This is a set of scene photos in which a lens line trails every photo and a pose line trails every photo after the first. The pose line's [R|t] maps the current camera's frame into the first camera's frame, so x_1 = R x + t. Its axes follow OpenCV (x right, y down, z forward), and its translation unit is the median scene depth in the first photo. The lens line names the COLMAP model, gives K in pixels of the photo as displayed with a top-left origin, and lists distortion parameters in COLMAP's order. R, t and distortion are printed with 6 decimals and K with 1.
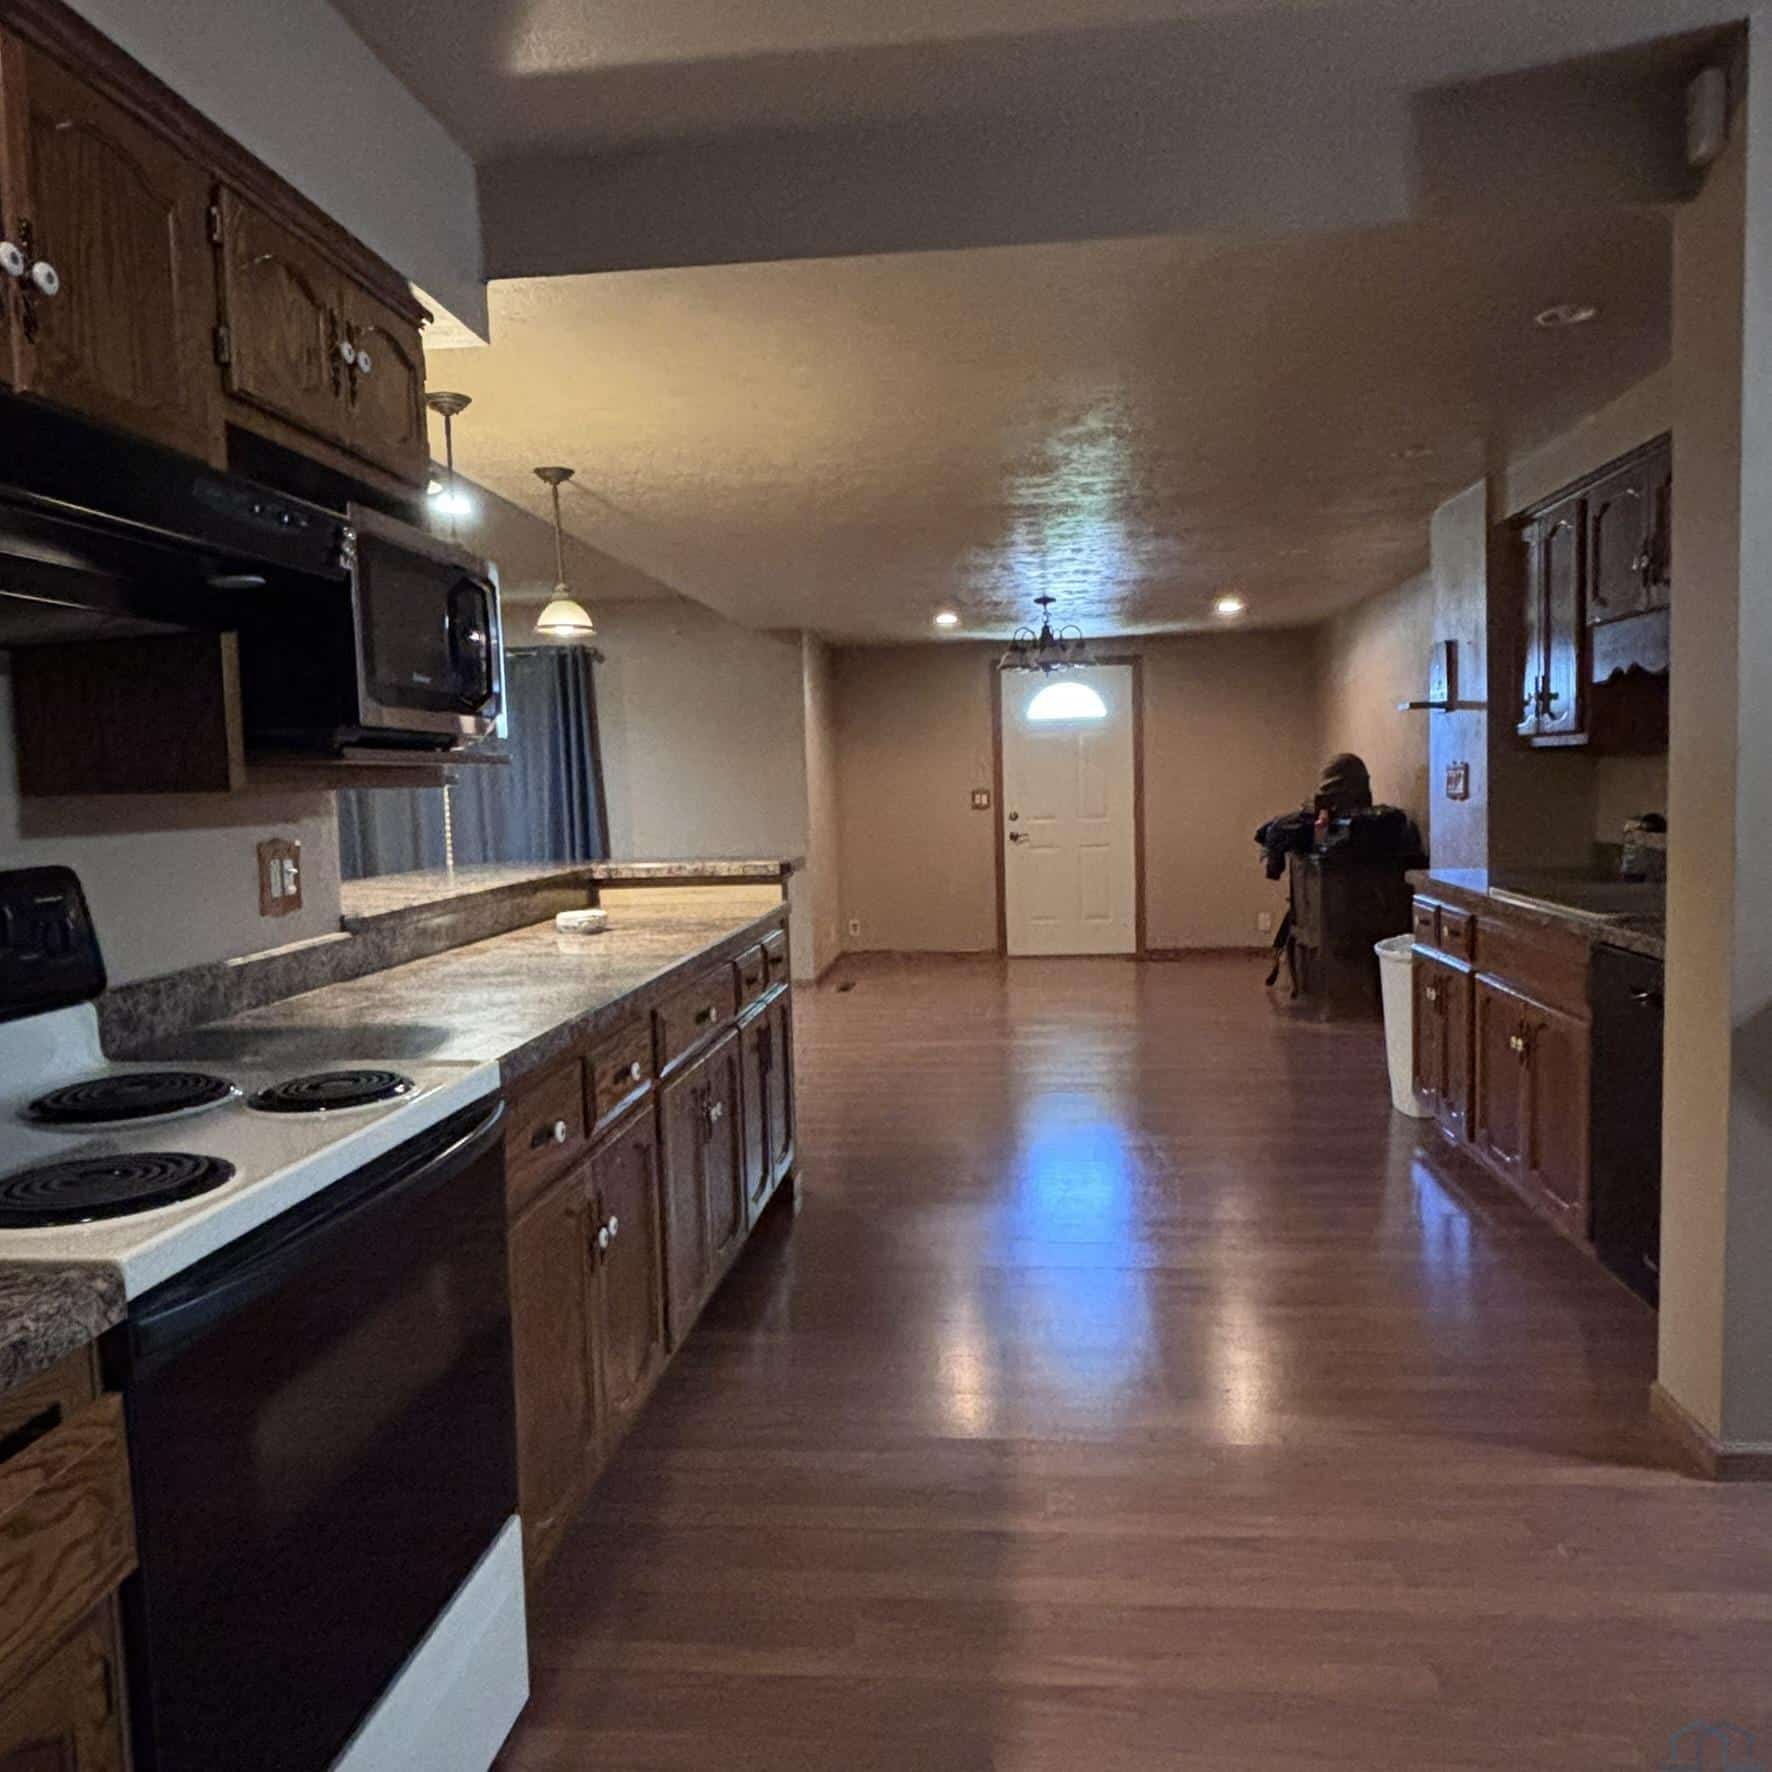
lens RADIAL K [[1382.5, 0, 889.8], [0, 1382.5, 876.4], [0, 0, 1]] dist [0.002846, -0.005704]
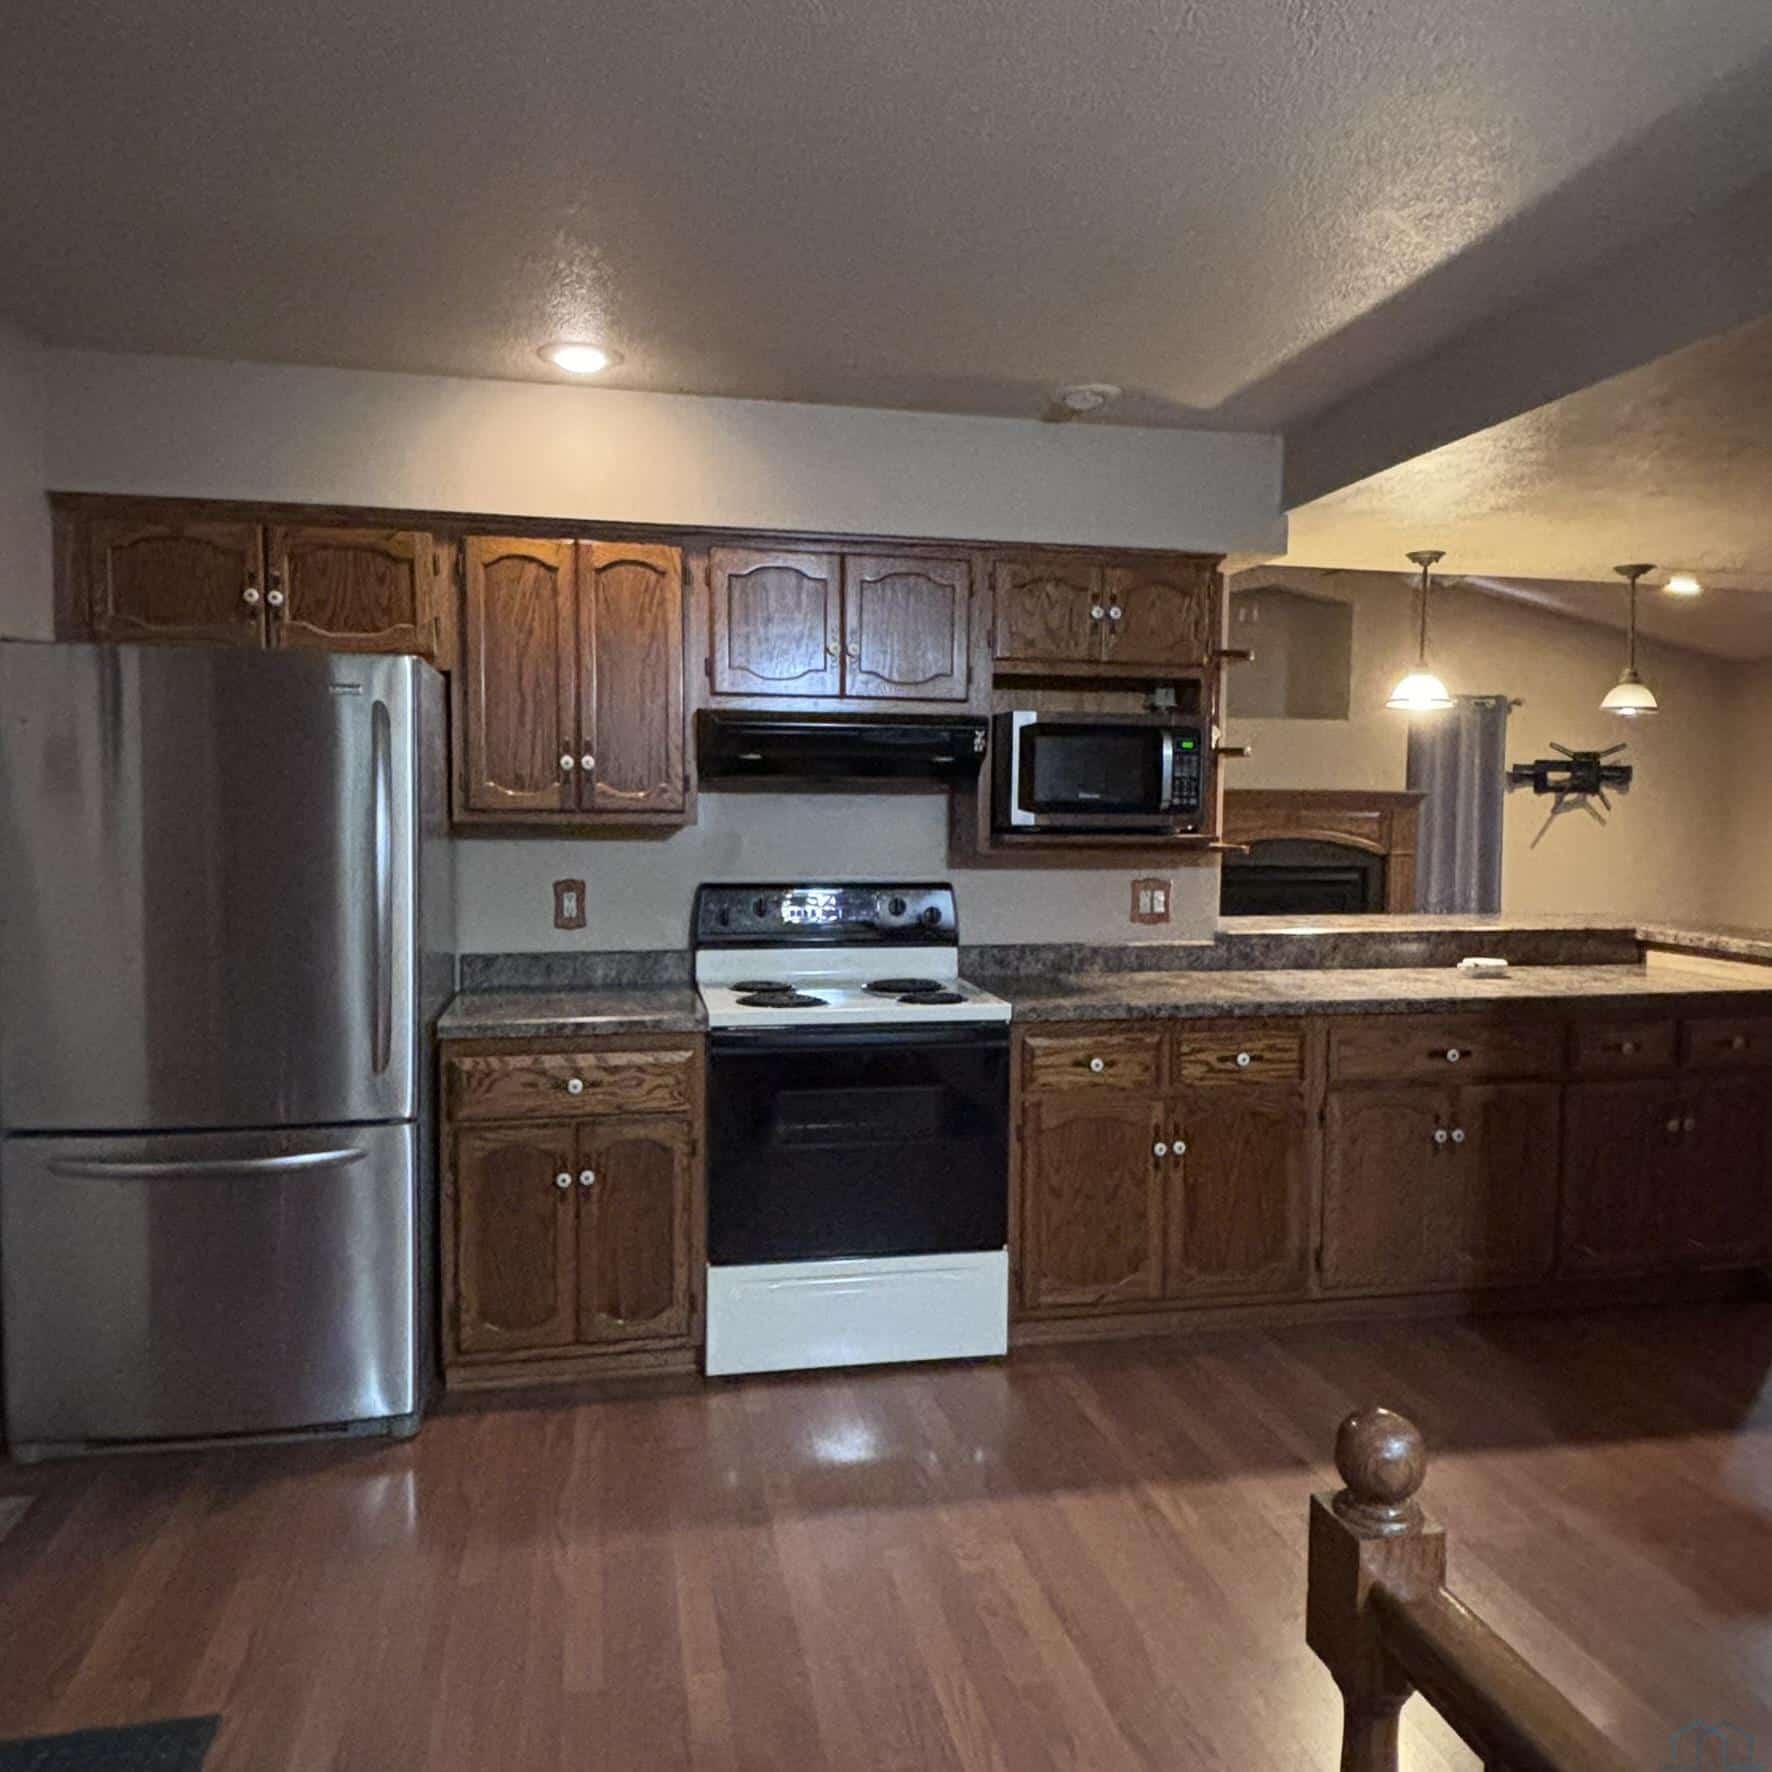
lens RADIAL K [[1382.5, 0, 883.8], [0, 1382.5, 887.5], [0, 0, 1]] dist [0.002846, -0.005704]
pose [[0.277798, 0.095805, -0.955850, 0.651303], [-0.084088, 0.993620, 0.075152, -0.069678], [0.956952, 0.059498, 0.284081, 0.128832]]
